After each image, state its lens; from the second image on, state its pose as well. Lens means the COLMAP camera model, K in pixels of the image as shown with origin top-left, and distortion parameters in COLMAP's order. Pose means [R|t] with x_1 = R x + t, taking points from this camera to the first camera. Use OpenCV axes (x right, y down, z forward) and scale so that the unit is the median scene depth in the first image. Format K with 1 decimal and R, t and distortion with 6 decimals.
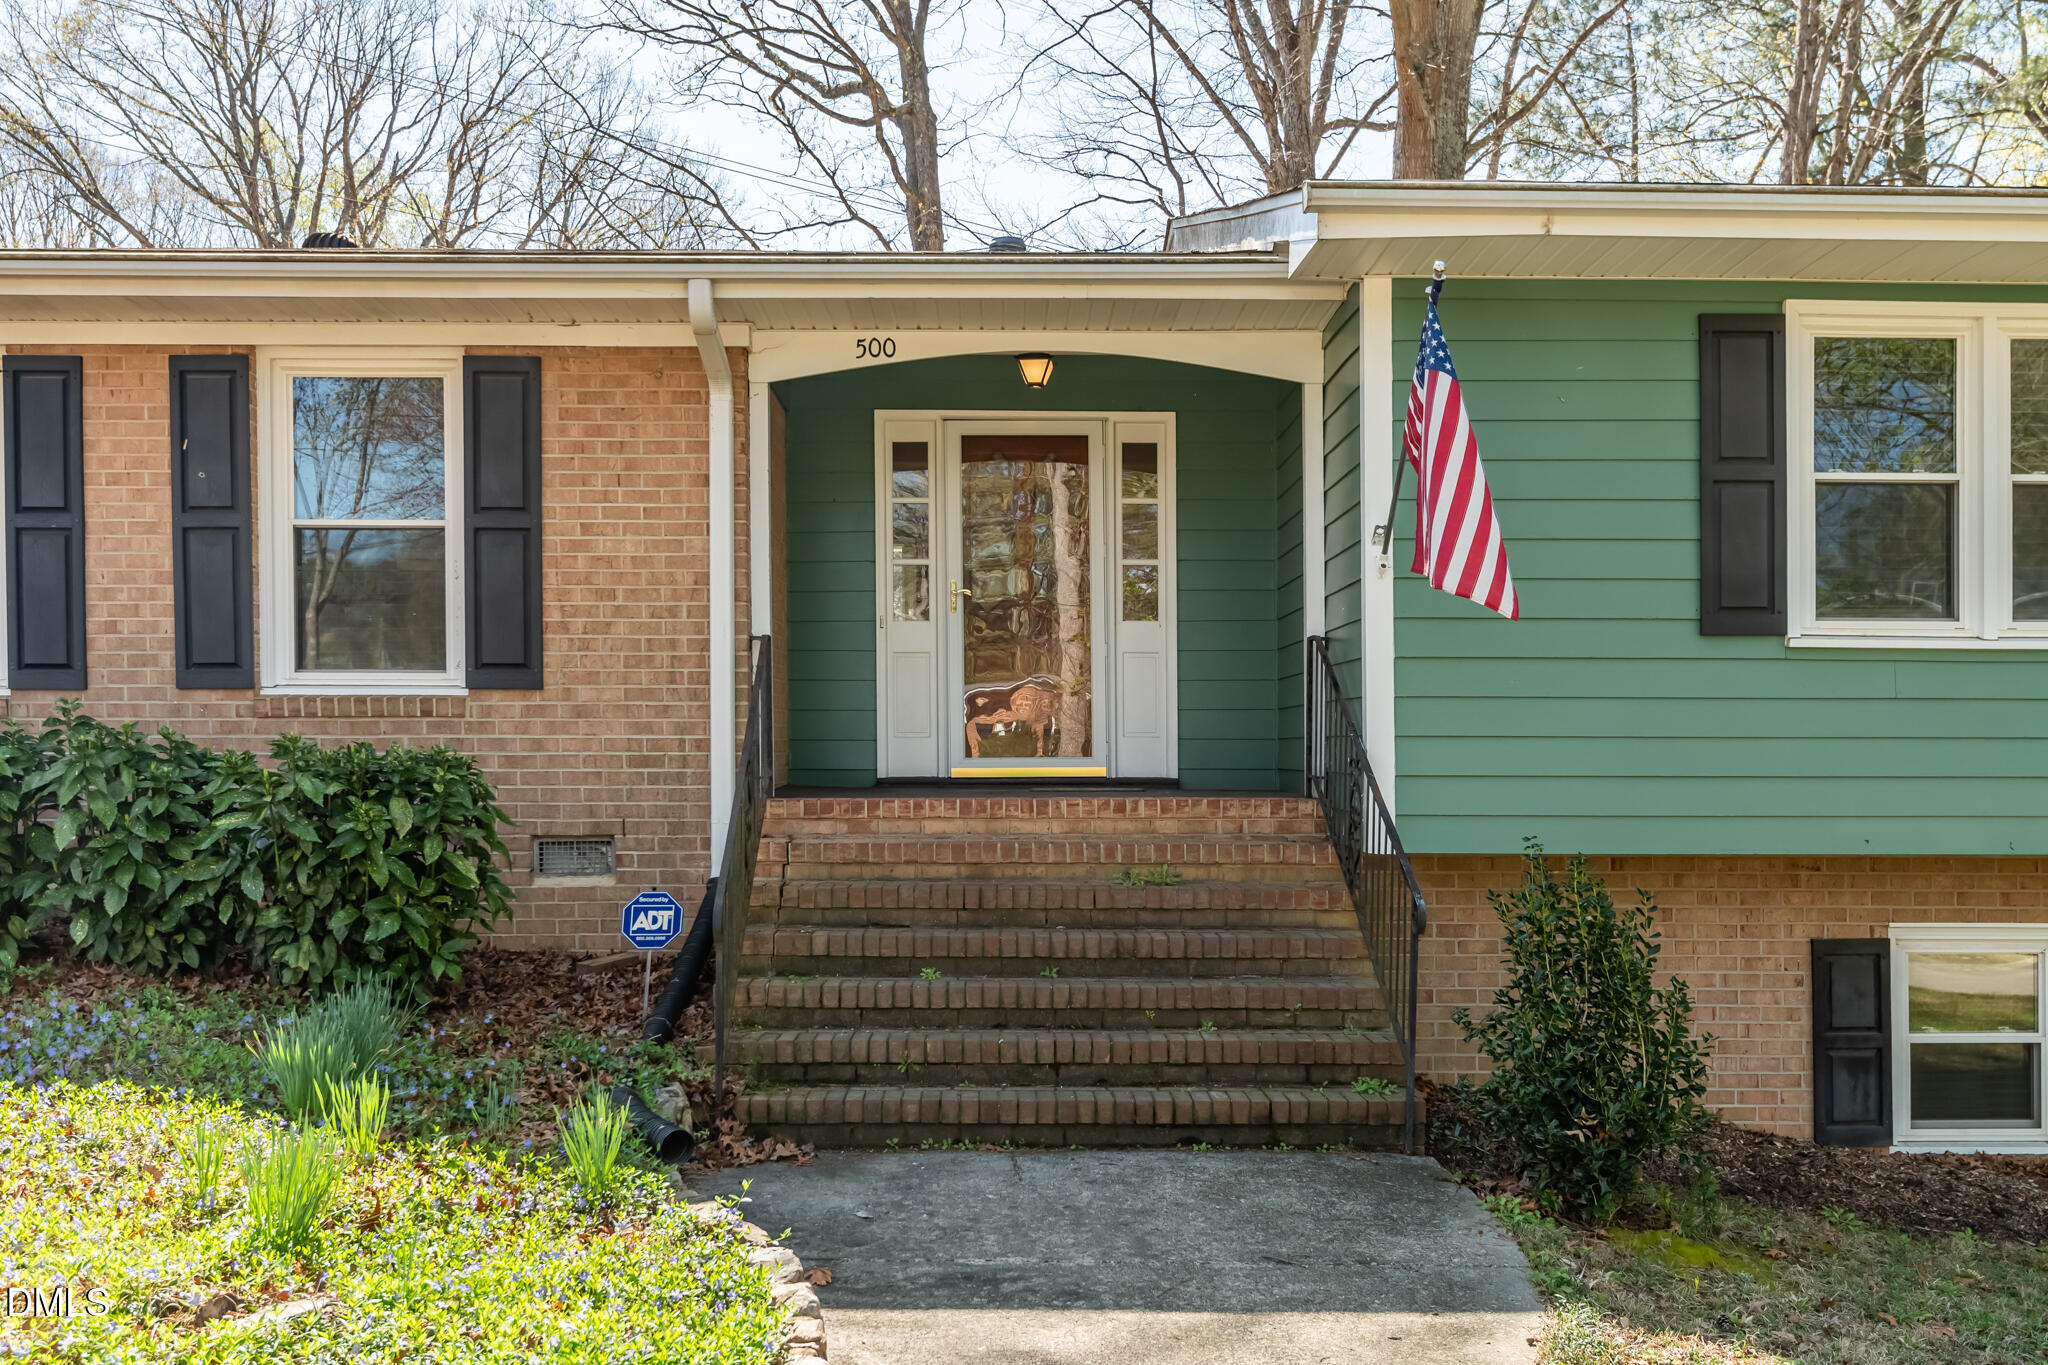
lens RADIAL K [[1950.9, 0, 1027.1], [0, 1950.9, 712.4], [0, 0, 1]] dist [-0.001454, 0.002019]
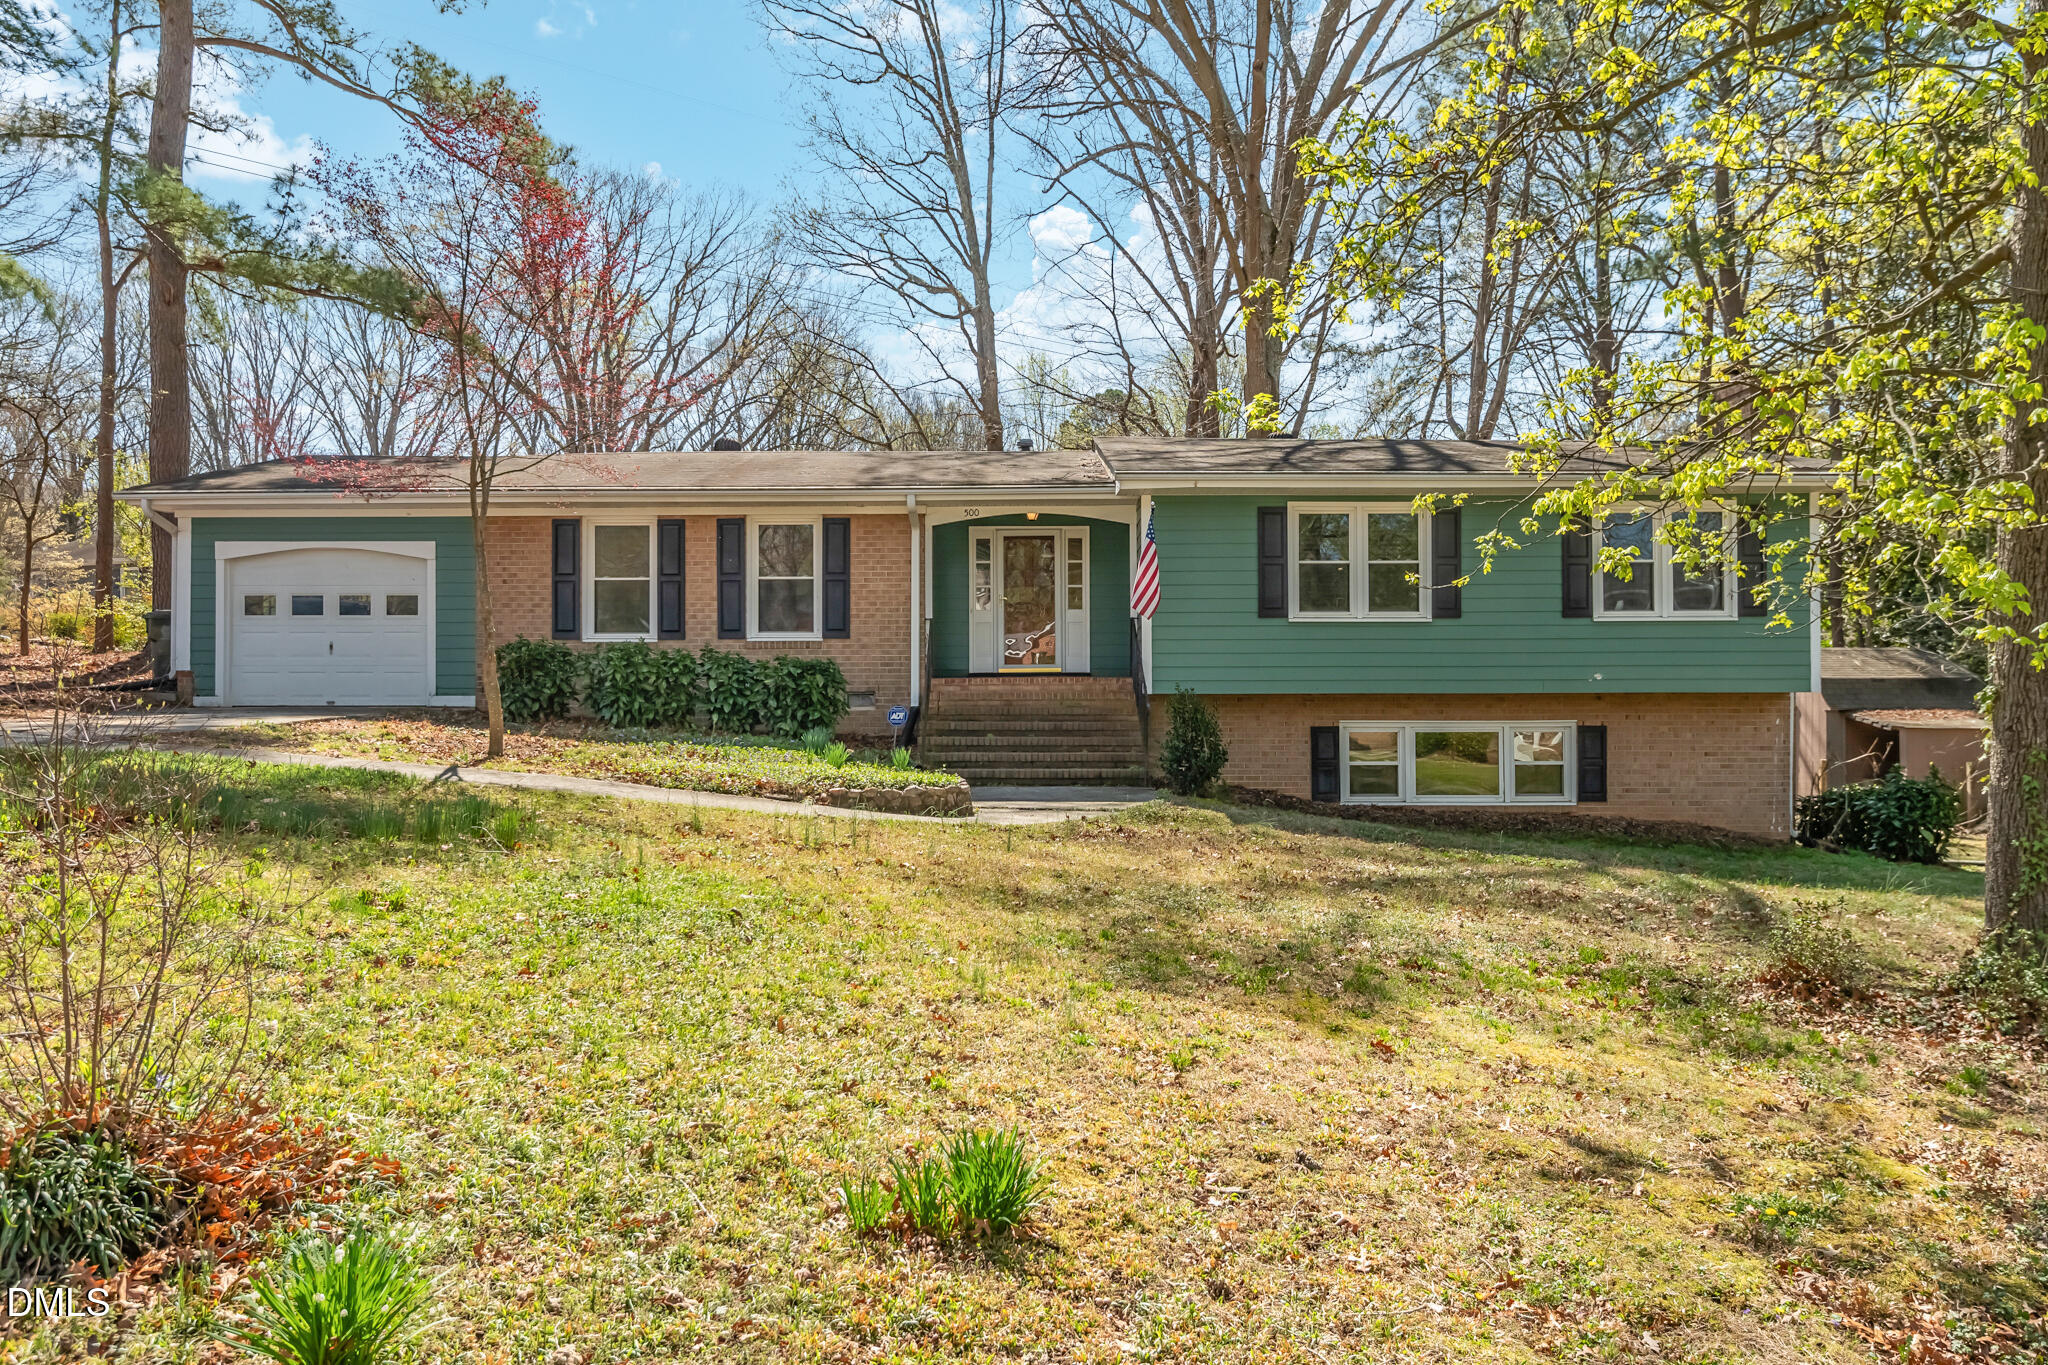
lens RADIAL K [[1434.0, 0, 1054.4], [0, 1434.0, 638.9], [0, 0, 1]] dist [0.038449, 0.000628]
pose [[0.999969, -0.004507, -0.006467, 0.051652], [0.004448, 0.999949, -0.009106, 0.008612], [0.006508, 0.009077, 0.999938, -1.014453]]
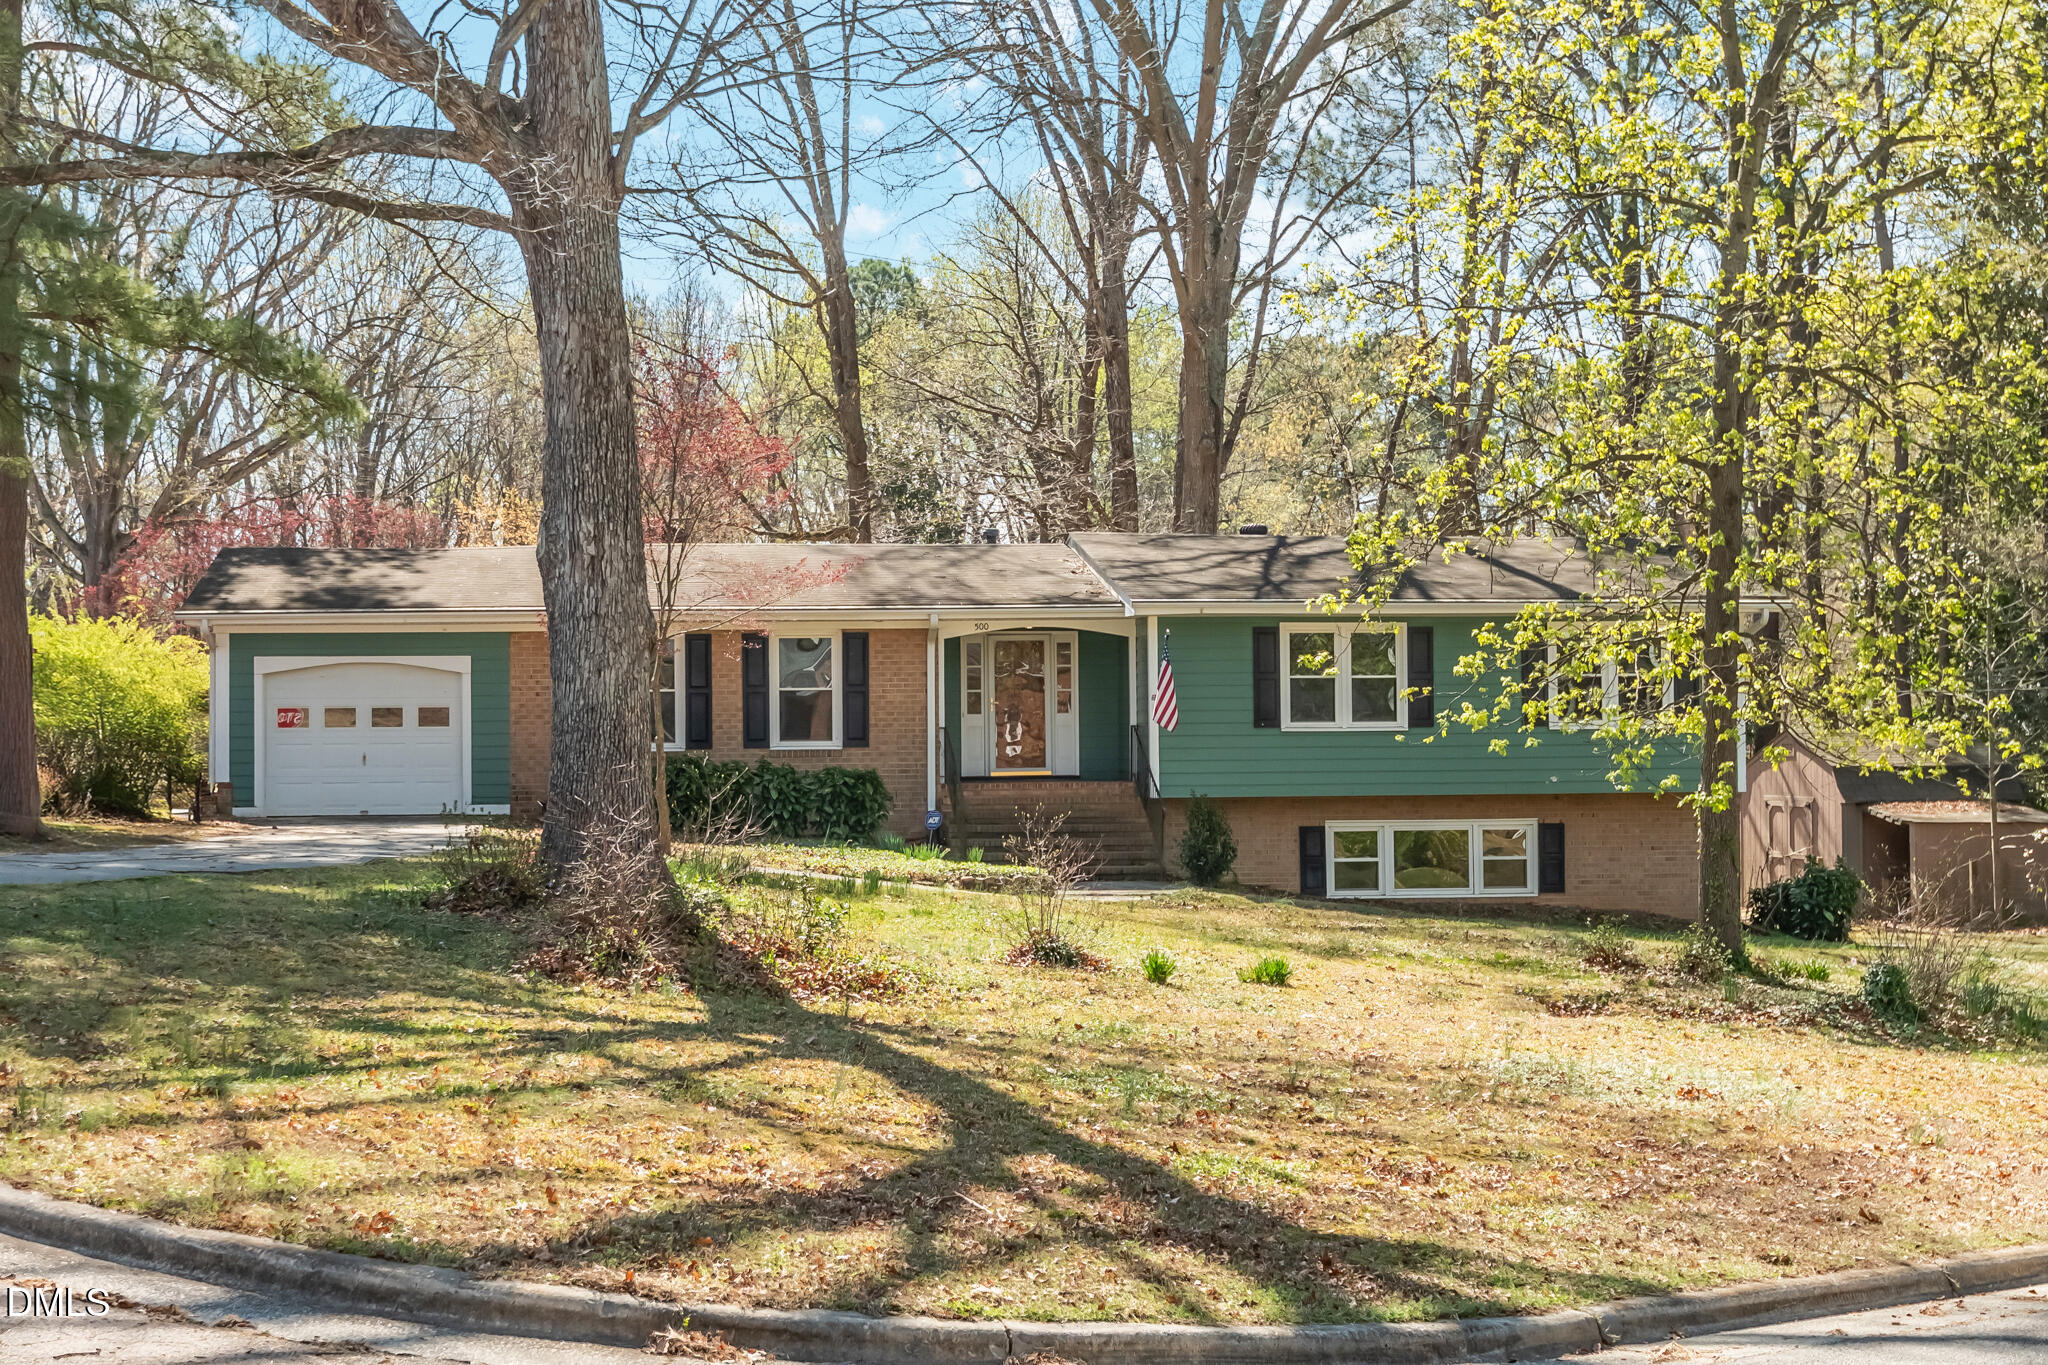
lens RADIAL K [[2571.1, 0, 1024.0], [0, 2571.1, 682.5], [0, 0, 1]] dist [0.077689, 0.000141]
pose [[0.994496, -0.007556, 0.104501, -0.416917], [0.008152, 0.999953, -0.005276, -0.084815], [-0.104456, 0.006099, 0.994511, -2.810539]]
